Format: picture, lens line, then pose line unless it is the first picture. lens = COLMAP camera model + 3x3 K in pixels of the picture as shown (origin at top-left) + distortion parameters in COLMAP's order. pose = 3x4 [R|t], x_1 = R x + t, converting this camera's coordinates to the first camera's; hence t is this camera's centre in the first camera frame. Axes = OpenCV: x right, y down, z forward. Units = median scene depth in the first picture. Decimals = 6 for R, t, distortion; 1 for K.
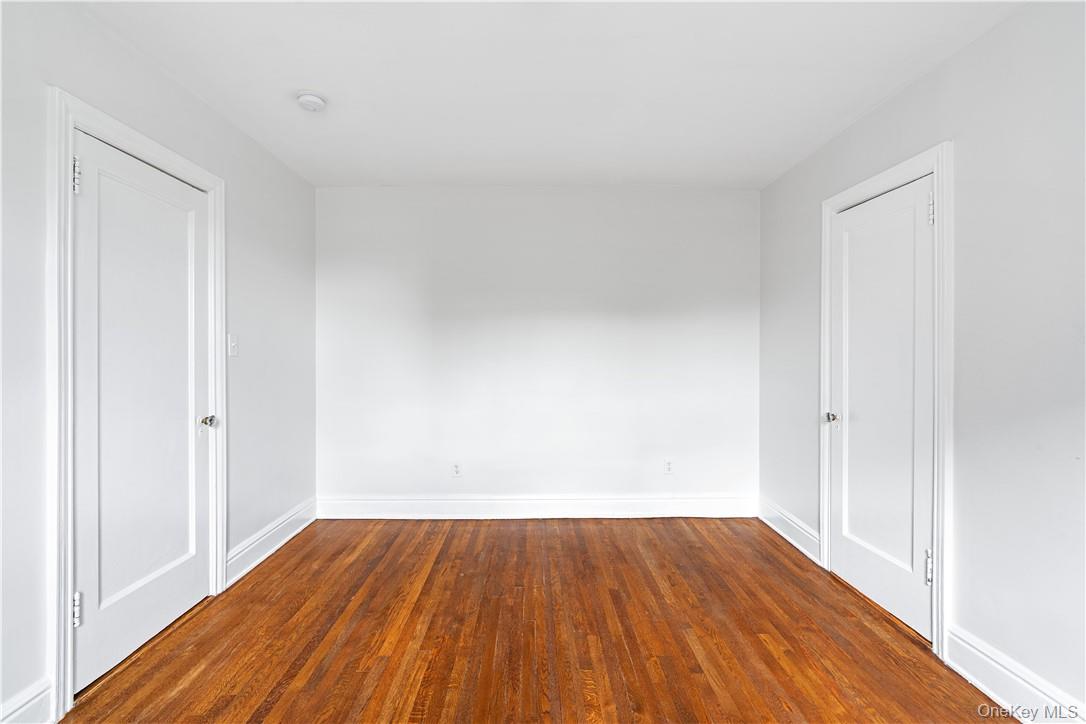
lens RADIAL K [[489.6, 0, 525.3], [0, 489.6, 357.7], [0, 0, 1]] dist [-0.012482, 0.003766]
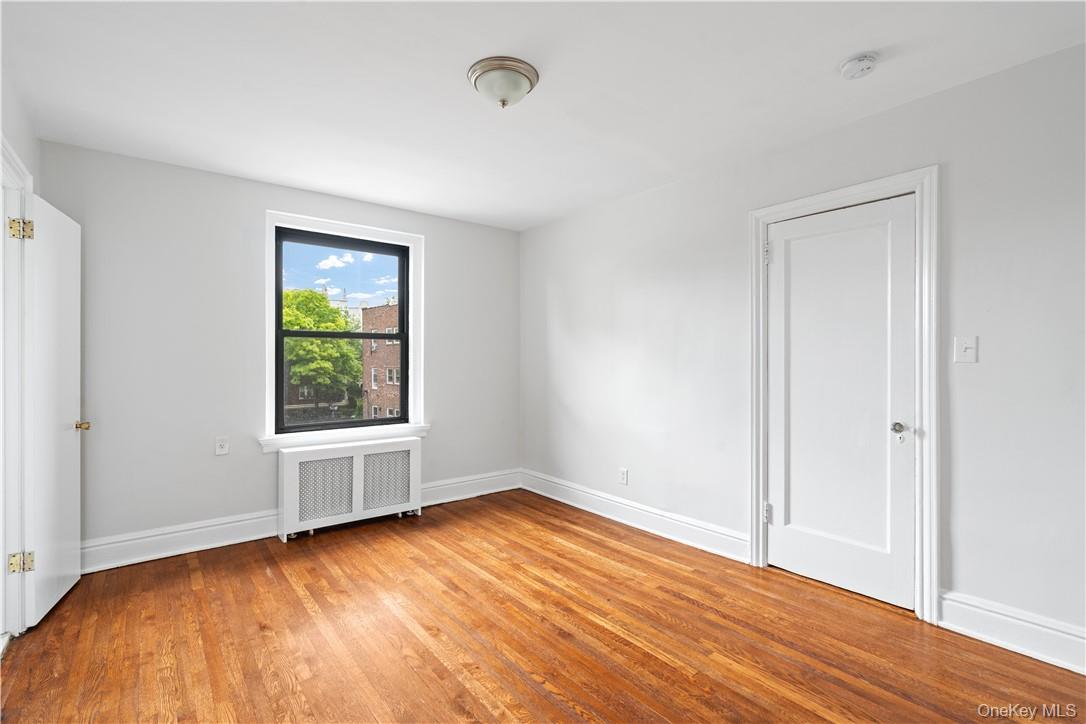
lens RADIAL K [[489.6, 0, 542.7], [0, 489.6, 360.3], [0, 0, 1]] dist [-0.012482, 0.003766]
pose [[-0.768942, 0.010634, -0.639230, 0.619686], [0.000072, 0.999863, 0.016547, -0.024493], [0.639319, 0.012677, -0.768838, 1.520624]]
